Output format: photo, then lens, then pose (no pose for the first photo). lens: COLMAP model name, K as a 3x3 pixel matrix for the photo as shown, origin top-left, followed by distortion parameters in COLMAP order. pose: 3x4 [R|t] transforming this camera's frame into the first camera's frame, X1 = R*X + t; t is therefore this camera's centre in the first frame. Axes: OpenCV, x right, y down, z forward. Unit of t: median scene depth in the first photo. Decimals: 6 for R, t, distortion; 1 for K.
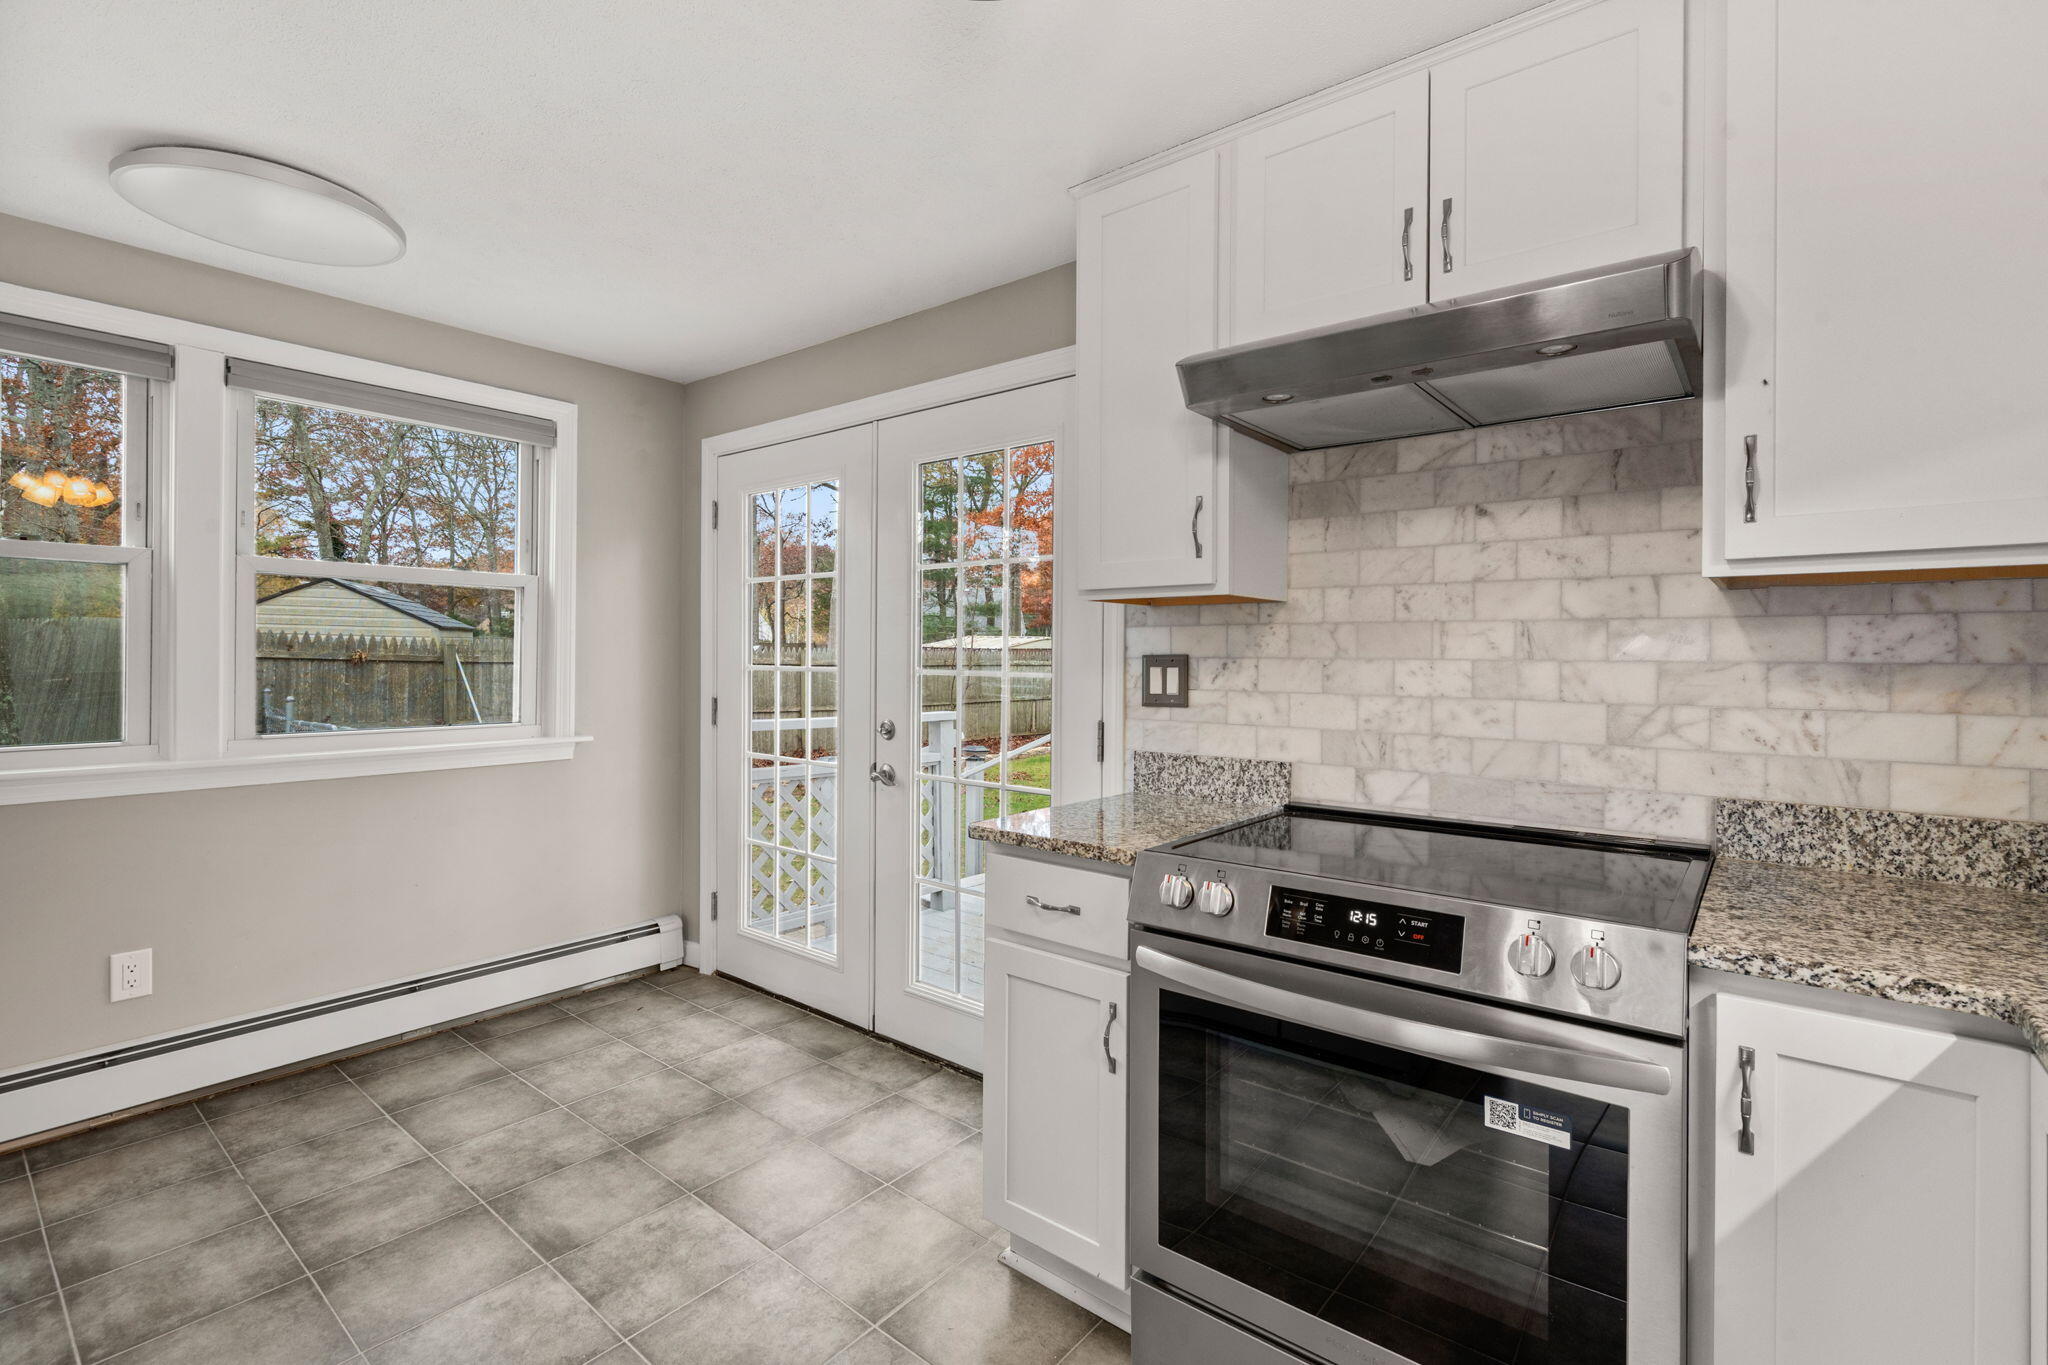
lens RADIAL K [[928.4, 0, 1024.7], [0, 928.4, 662.4], [0, 0, 1]] dist [-0.009905, 0.002166]
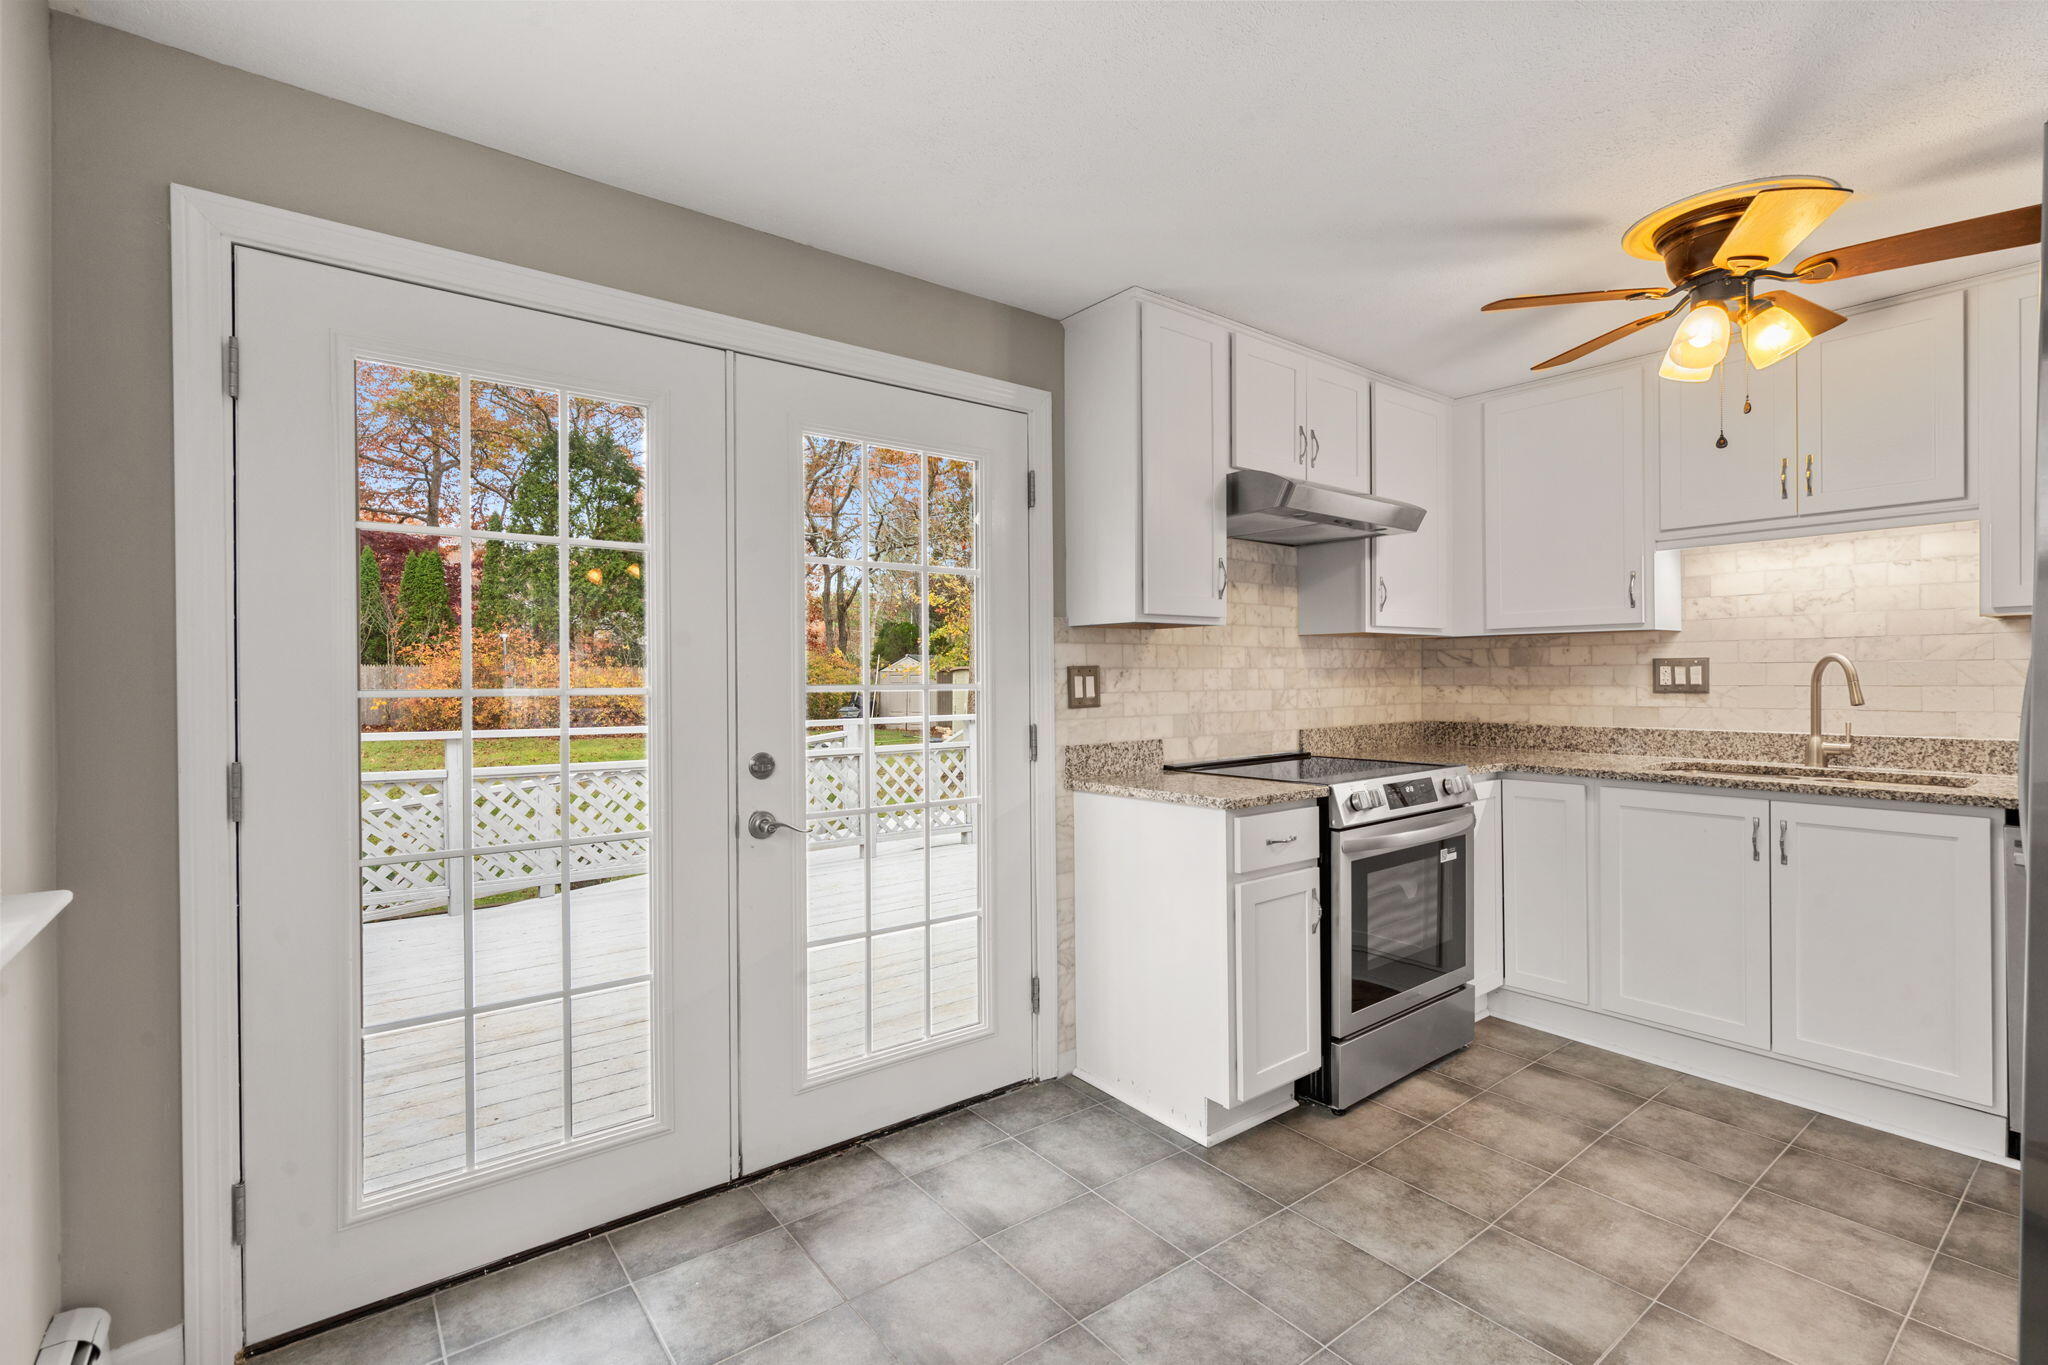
lens RADIAL K [[928.4, 0, 1025.2], [0, 928.4, 681.3], [0, 0, 1]] dist [-0.009905, 0.002166]
pose [[0.220477, -0.013653, 0.975297, -1.192852], [0.014557, 0.999837, 0.010705, -0.002474], [-0.975283, 0.011837, 0.220640, 0.881377]]
